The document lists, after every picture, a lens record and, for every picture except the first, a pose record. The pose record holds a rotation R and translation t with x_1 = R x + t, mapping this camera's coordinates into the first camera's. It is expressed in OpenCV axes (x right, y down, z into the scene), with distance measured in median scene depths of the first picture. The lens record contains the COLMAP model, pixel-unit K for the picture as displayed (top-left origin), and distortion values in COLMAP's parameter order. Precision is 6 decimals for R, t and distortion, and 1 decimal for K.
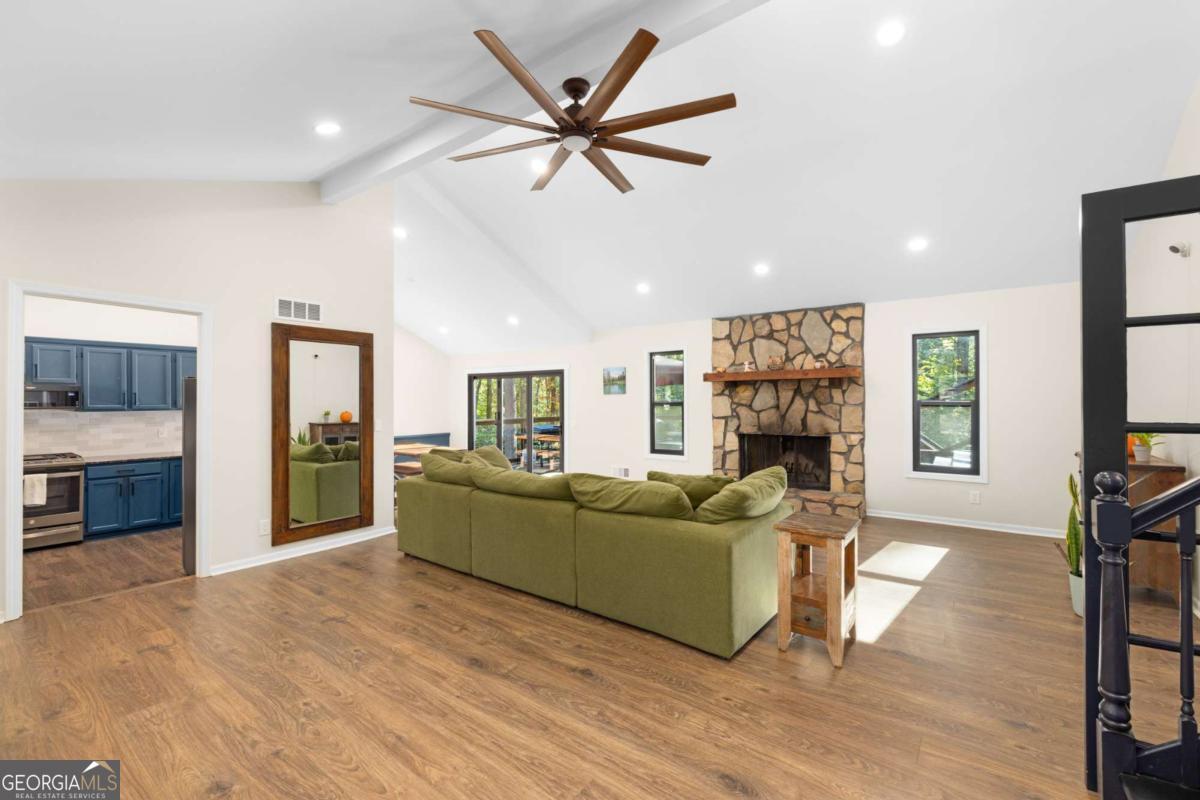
lens RADIAL K [[509.7, 0, 604.5], [0, 509.7, 399.4], [0, 0, 1]] dist [0.000595, 0.000040]
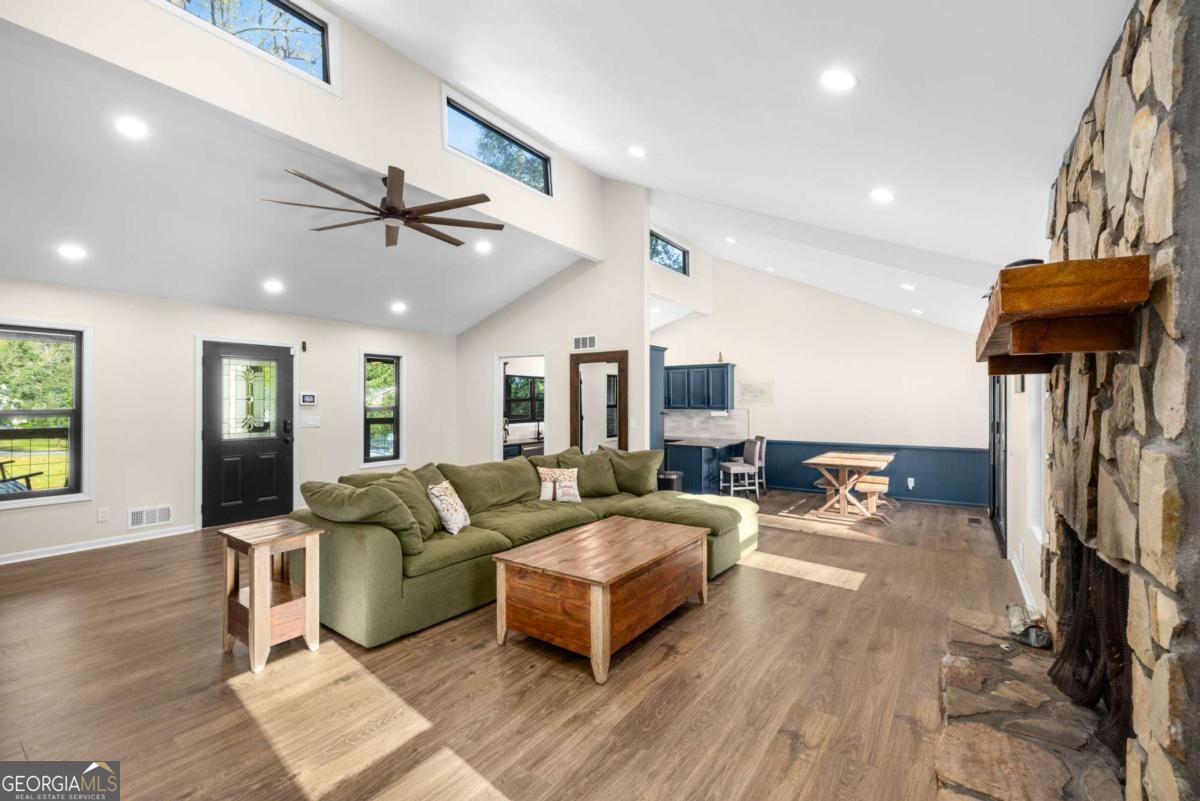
lens RADIAL K [[508.5, 0, 592.4], [0, 508.5, 400.1], [0, 0, 1]] dist [-0.001320, -0.000013]
pose [[0.005303, 0.000179, -0.999986, 0.656335], [0.001286, 0.999999, 0.000186, -0.005913], [0.999985, -0.001287, 0.005303, 0.749712]]
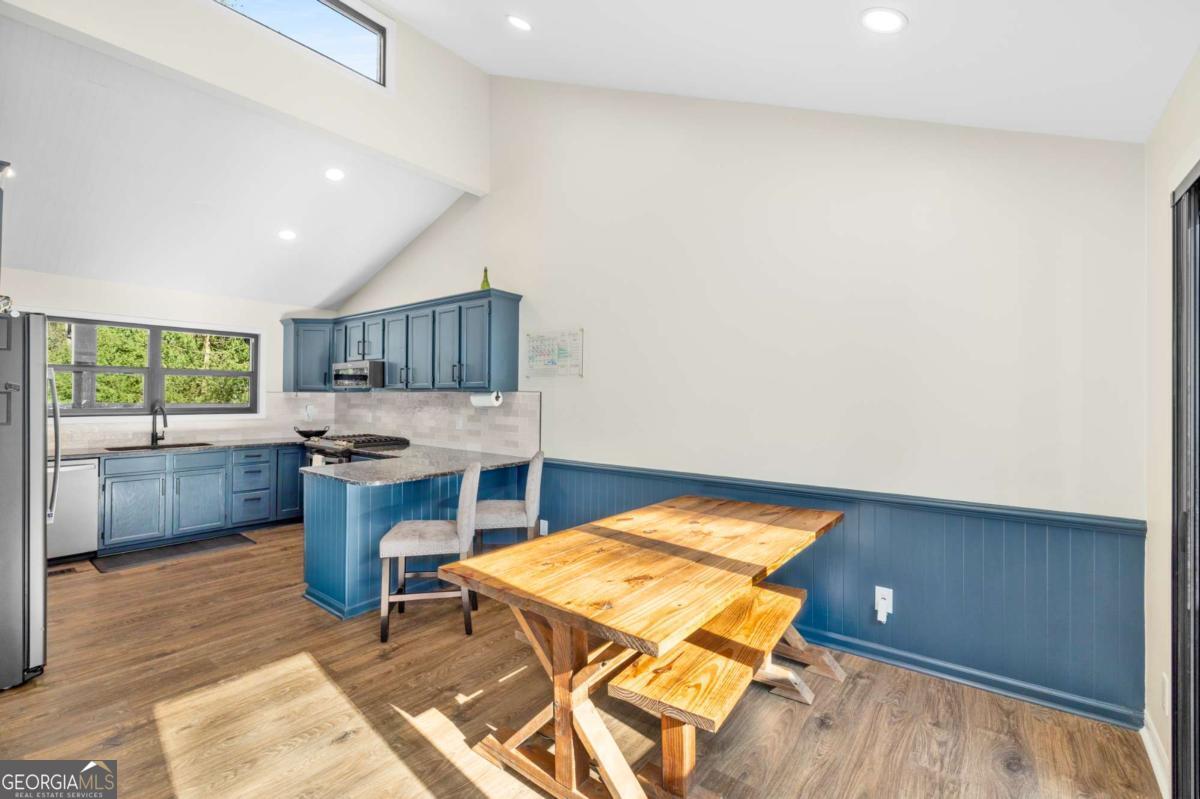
lens RADIAL K [[518.4, 0, 595.3], [0, 518.4, 393.9], [0, 0, 1]] dist [0.014966, 0.000242]
pose [[-0.056547, -0.001397, -0.998399, -0.146178], [-0.008459, 0.999964, -0.000920, 0.024834], [0.998364, 0.008394, -0.056557, 1.328066]]
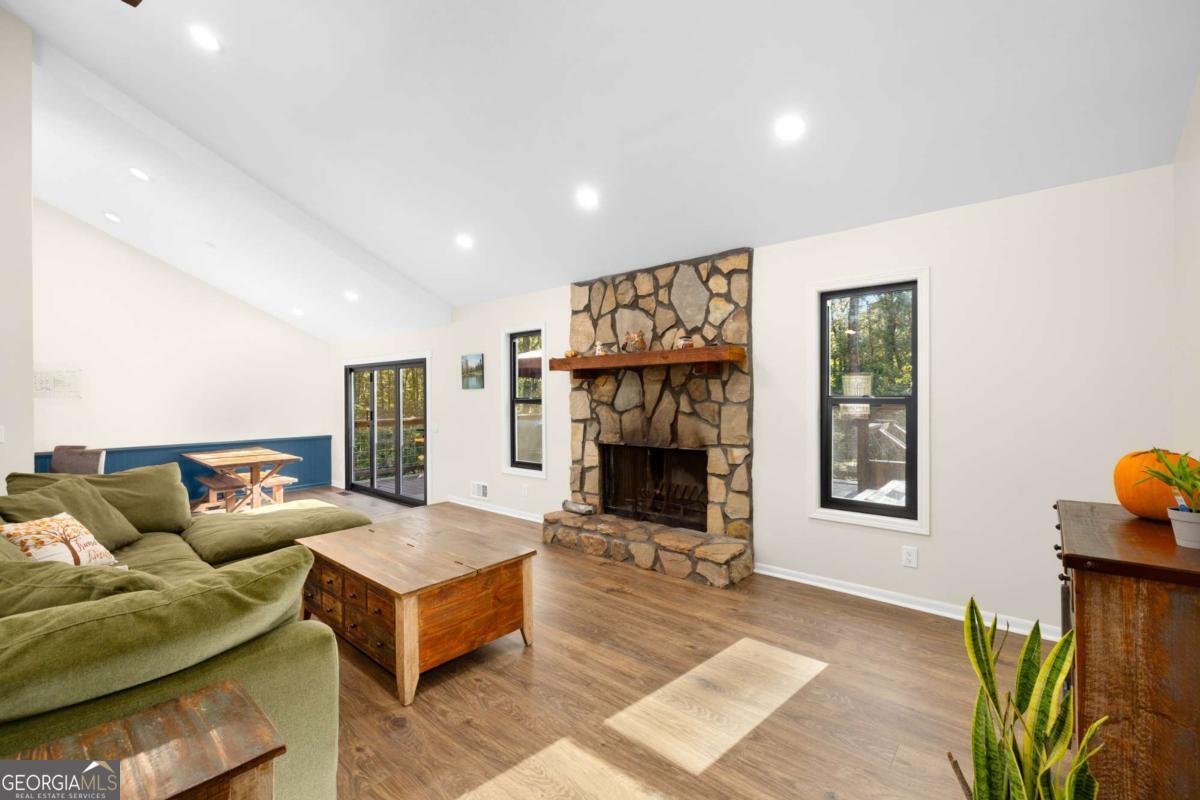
lens RADIAL K [[509.7, 0, 604.5], [0, 509.7, 399.4], [0, 0, 1]] dist [0.000595, 0.000040]
pose [[0.997100, -0.002391, -0.076067, 0.353067], [0.003036, 0.999960, 0.008358, -0.000440], [0.076044, -0.008565, 0.997068, 0.316466]]
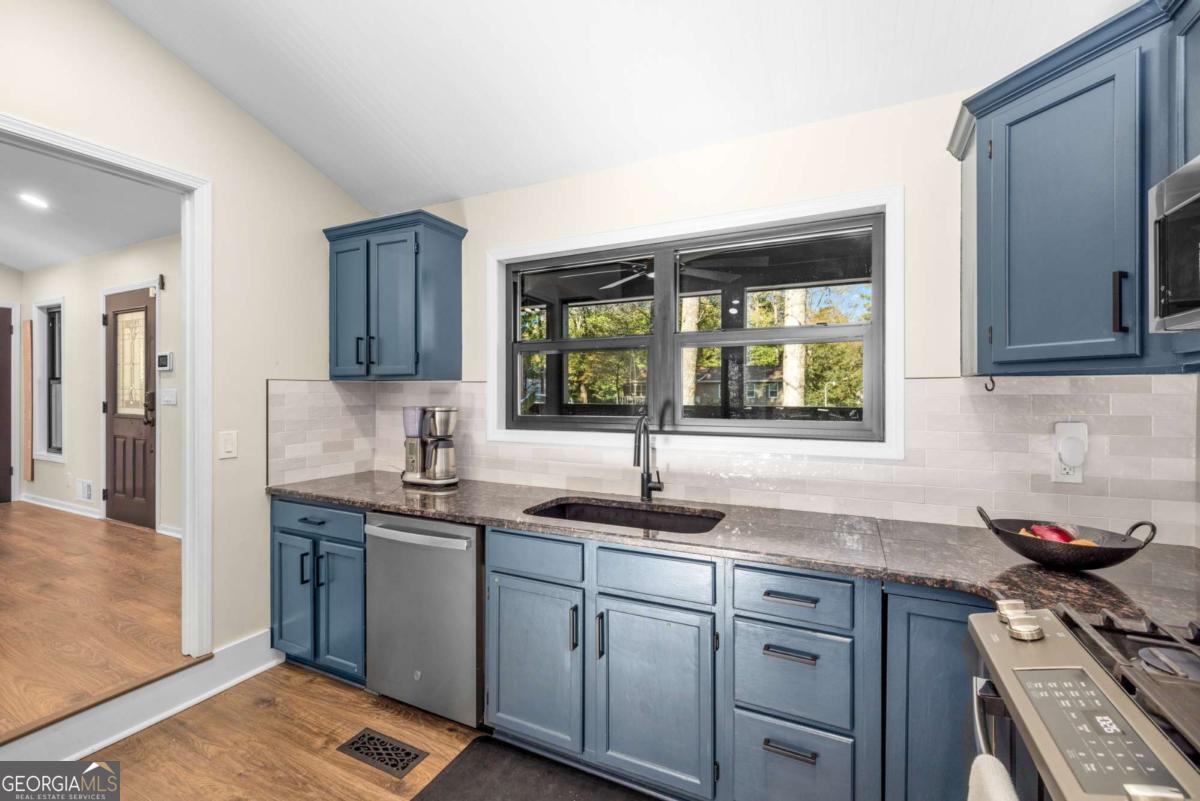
lens RADIAL K [[522.2, 0, 600.0], [0, 522.2, 400.5], [0, 0, 1]] dist [0.001404, -0.000097]
pose [[-0.987057, 0.001610, -0.160361, -0.837274], [0.000103, 0.999956, 0.009403, 0.036187], [0.160369, 0.009265, -0.987014, 0.947949]]
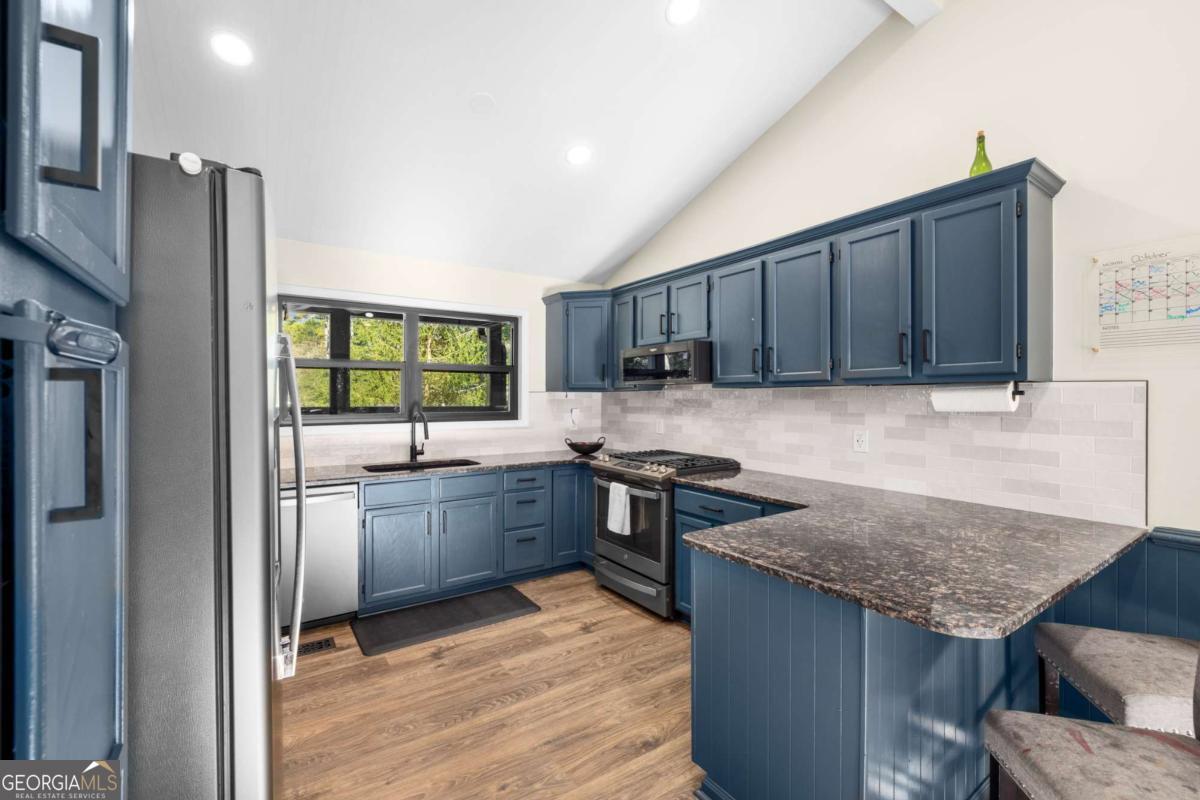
lens RADIAL K [[509.7, 0, 604.5], [0, 509.7, 399.4], [0, 0, 1]] dist [0.000595, 0.000040]
pose [[-0.340583, 0.005980, -0.940195, -0.431600], [0.000186, 0.999980, 0.006293, 0.031737], [0.940214, 0.001968, -0.340577, 1.014768]]
